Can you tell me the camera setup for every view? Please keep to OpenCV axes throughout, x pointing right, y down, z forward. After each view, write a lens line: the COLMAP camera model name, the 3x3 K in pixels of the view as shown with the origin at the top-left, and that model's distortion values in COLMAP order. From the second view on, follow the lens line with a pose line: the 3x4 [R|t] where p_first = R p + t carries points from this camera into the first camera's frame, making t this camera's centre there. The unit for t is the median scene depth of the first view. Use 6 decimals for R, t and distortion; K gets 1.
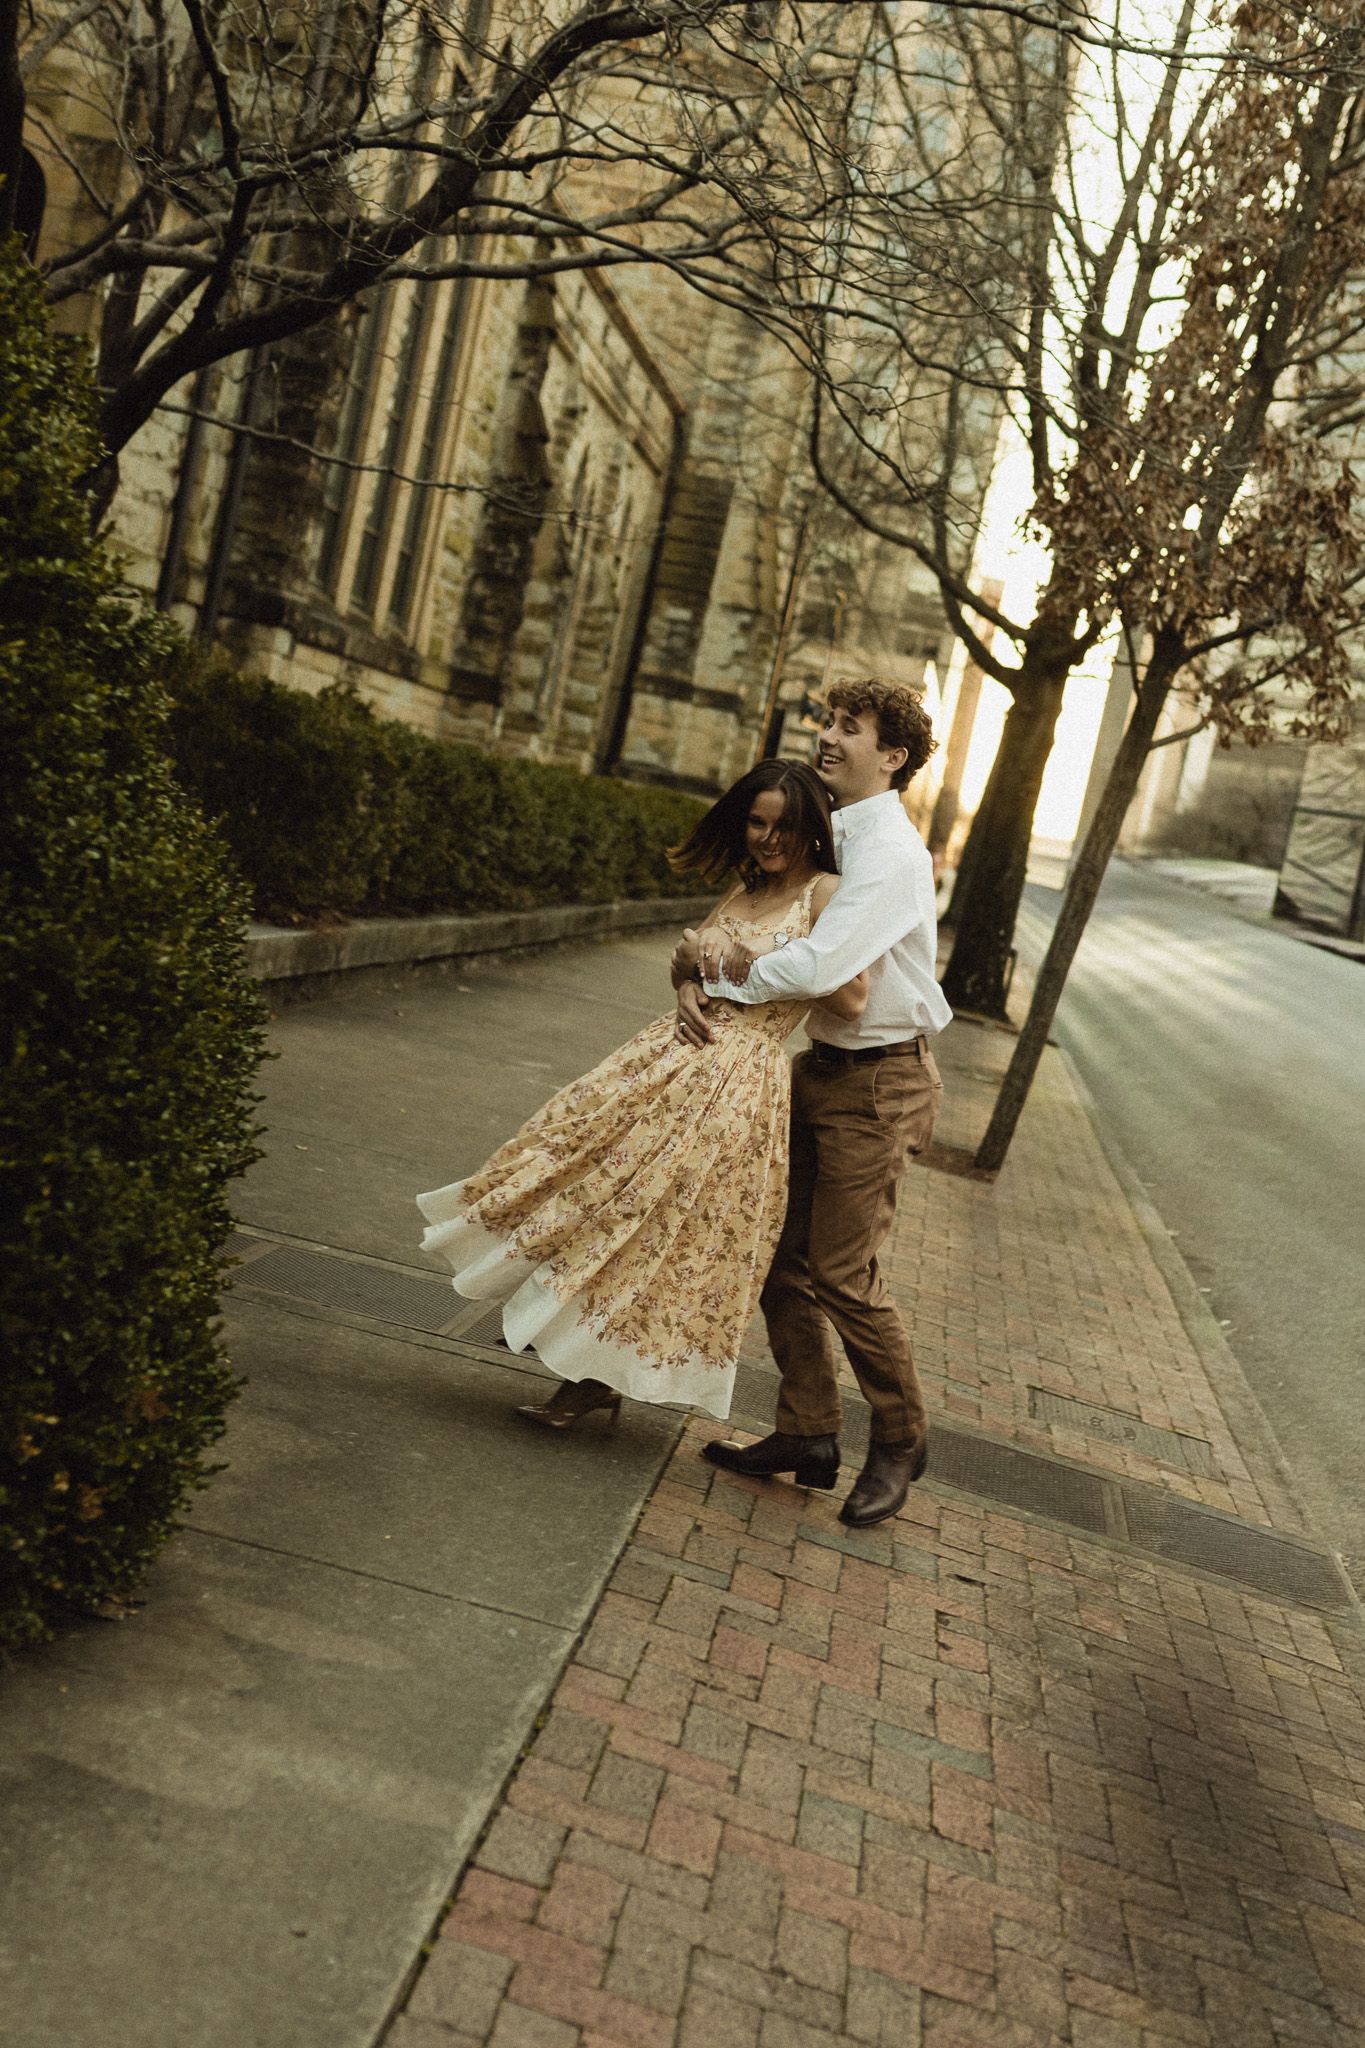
lens RADIAL K [[2003.1, 0, 682.5], [0, 2003.1, 1024.0], [0, 0, 1]] dist [0.002522, -0.003829]
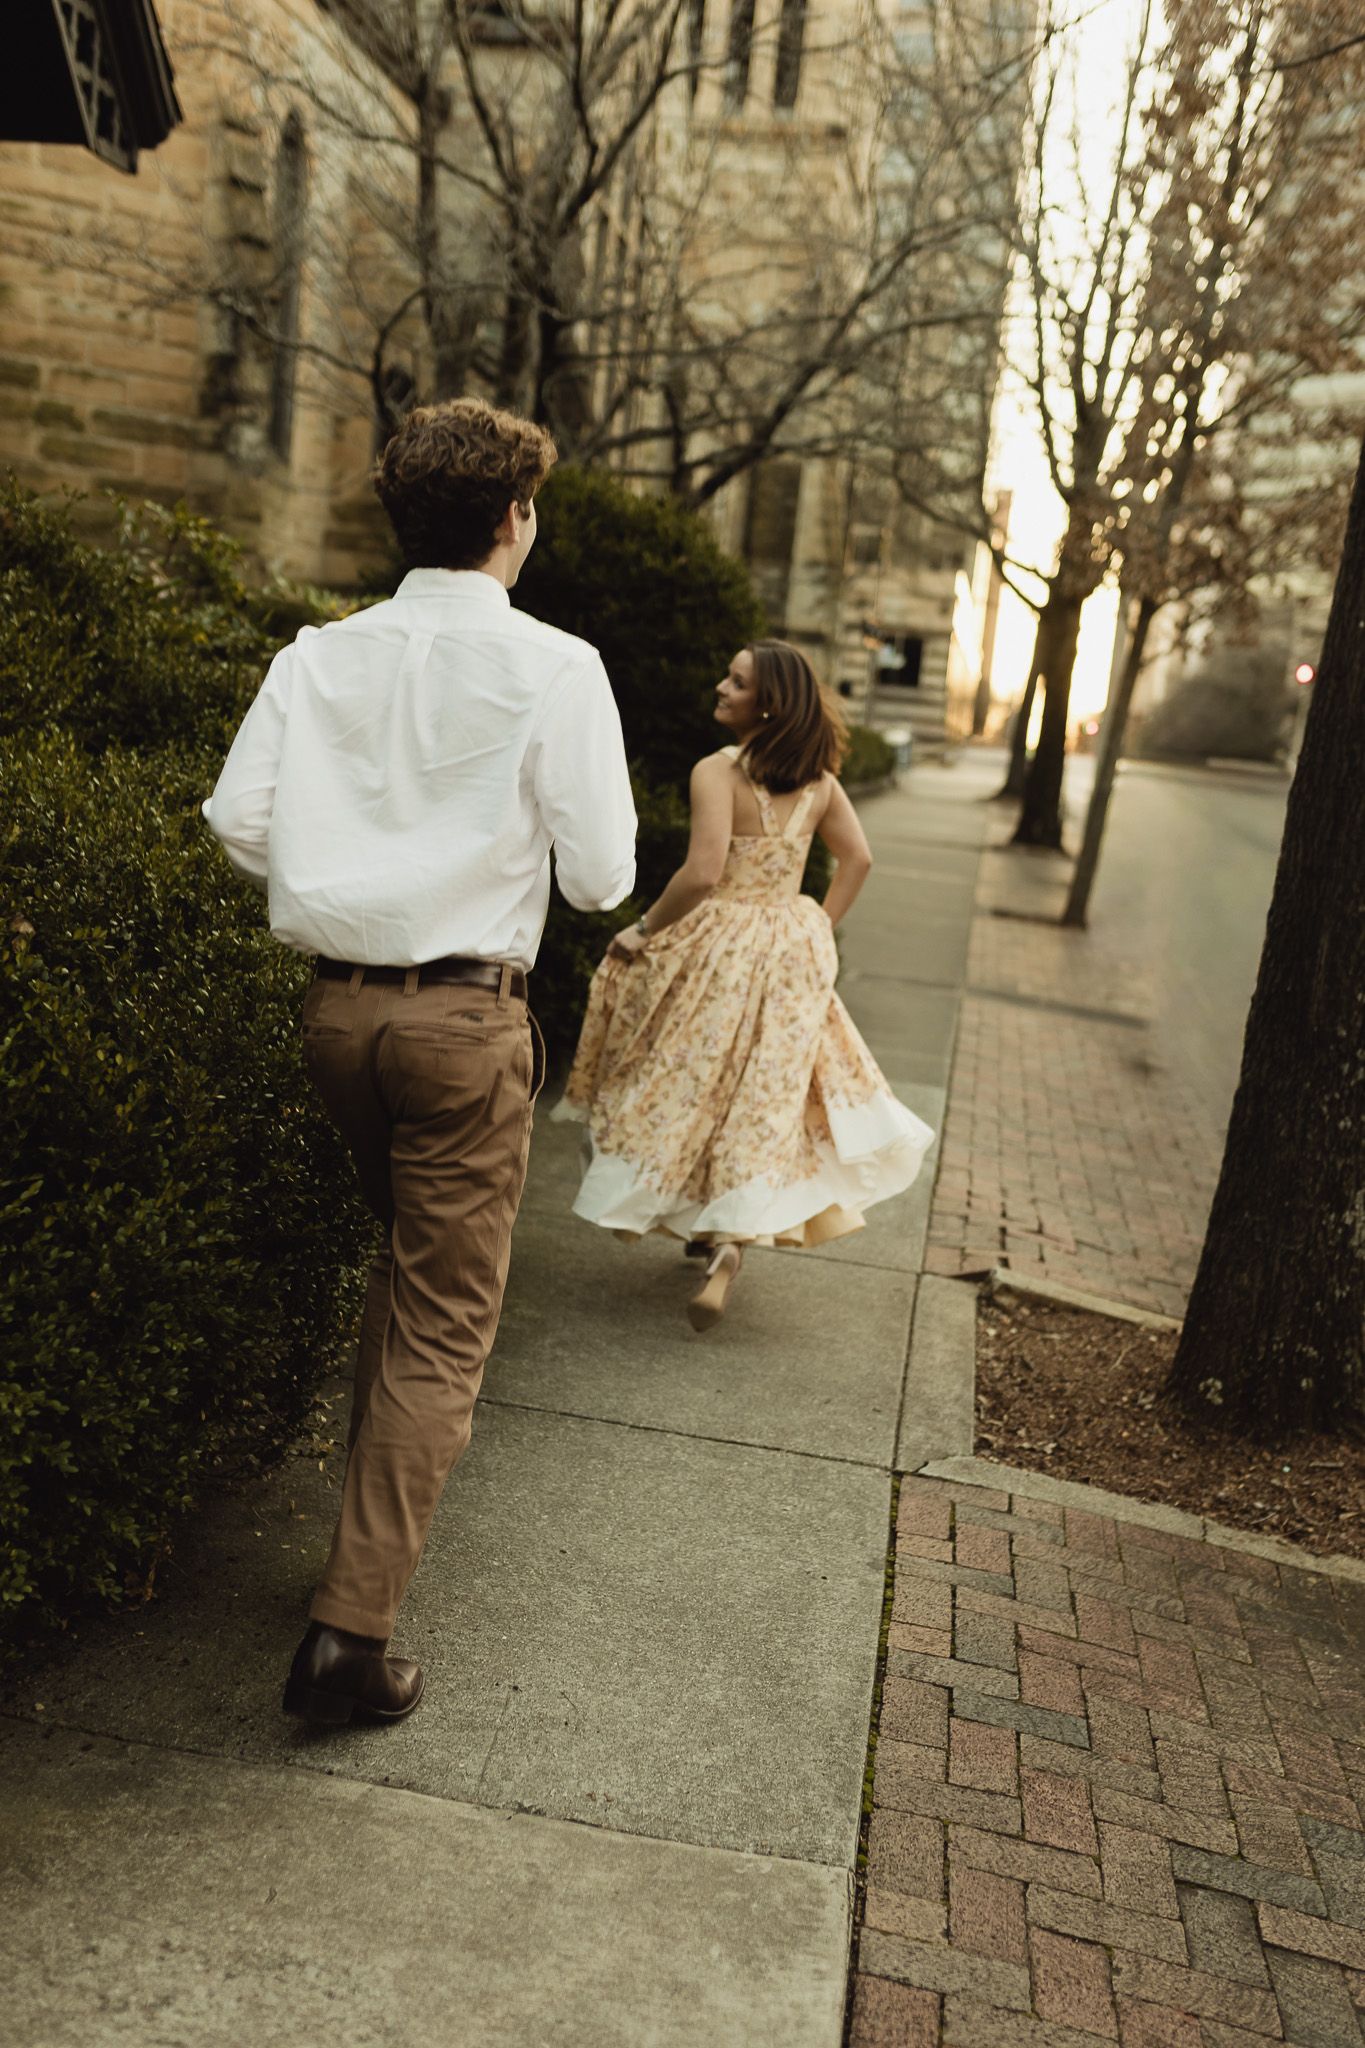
lens RADIAL K [[2003.1, 0, 682.5], [0, 2003.1, 1024.0], [0, 0, 1]] dist [0.002522, -0.003829]
pose [[0.994860, -0.098172, -0.024823, -0.068246], [0.099240, 0.993988, 0.046244, 0.018135], [0.020134, -0.048470, 0.998622, -0.354196]]
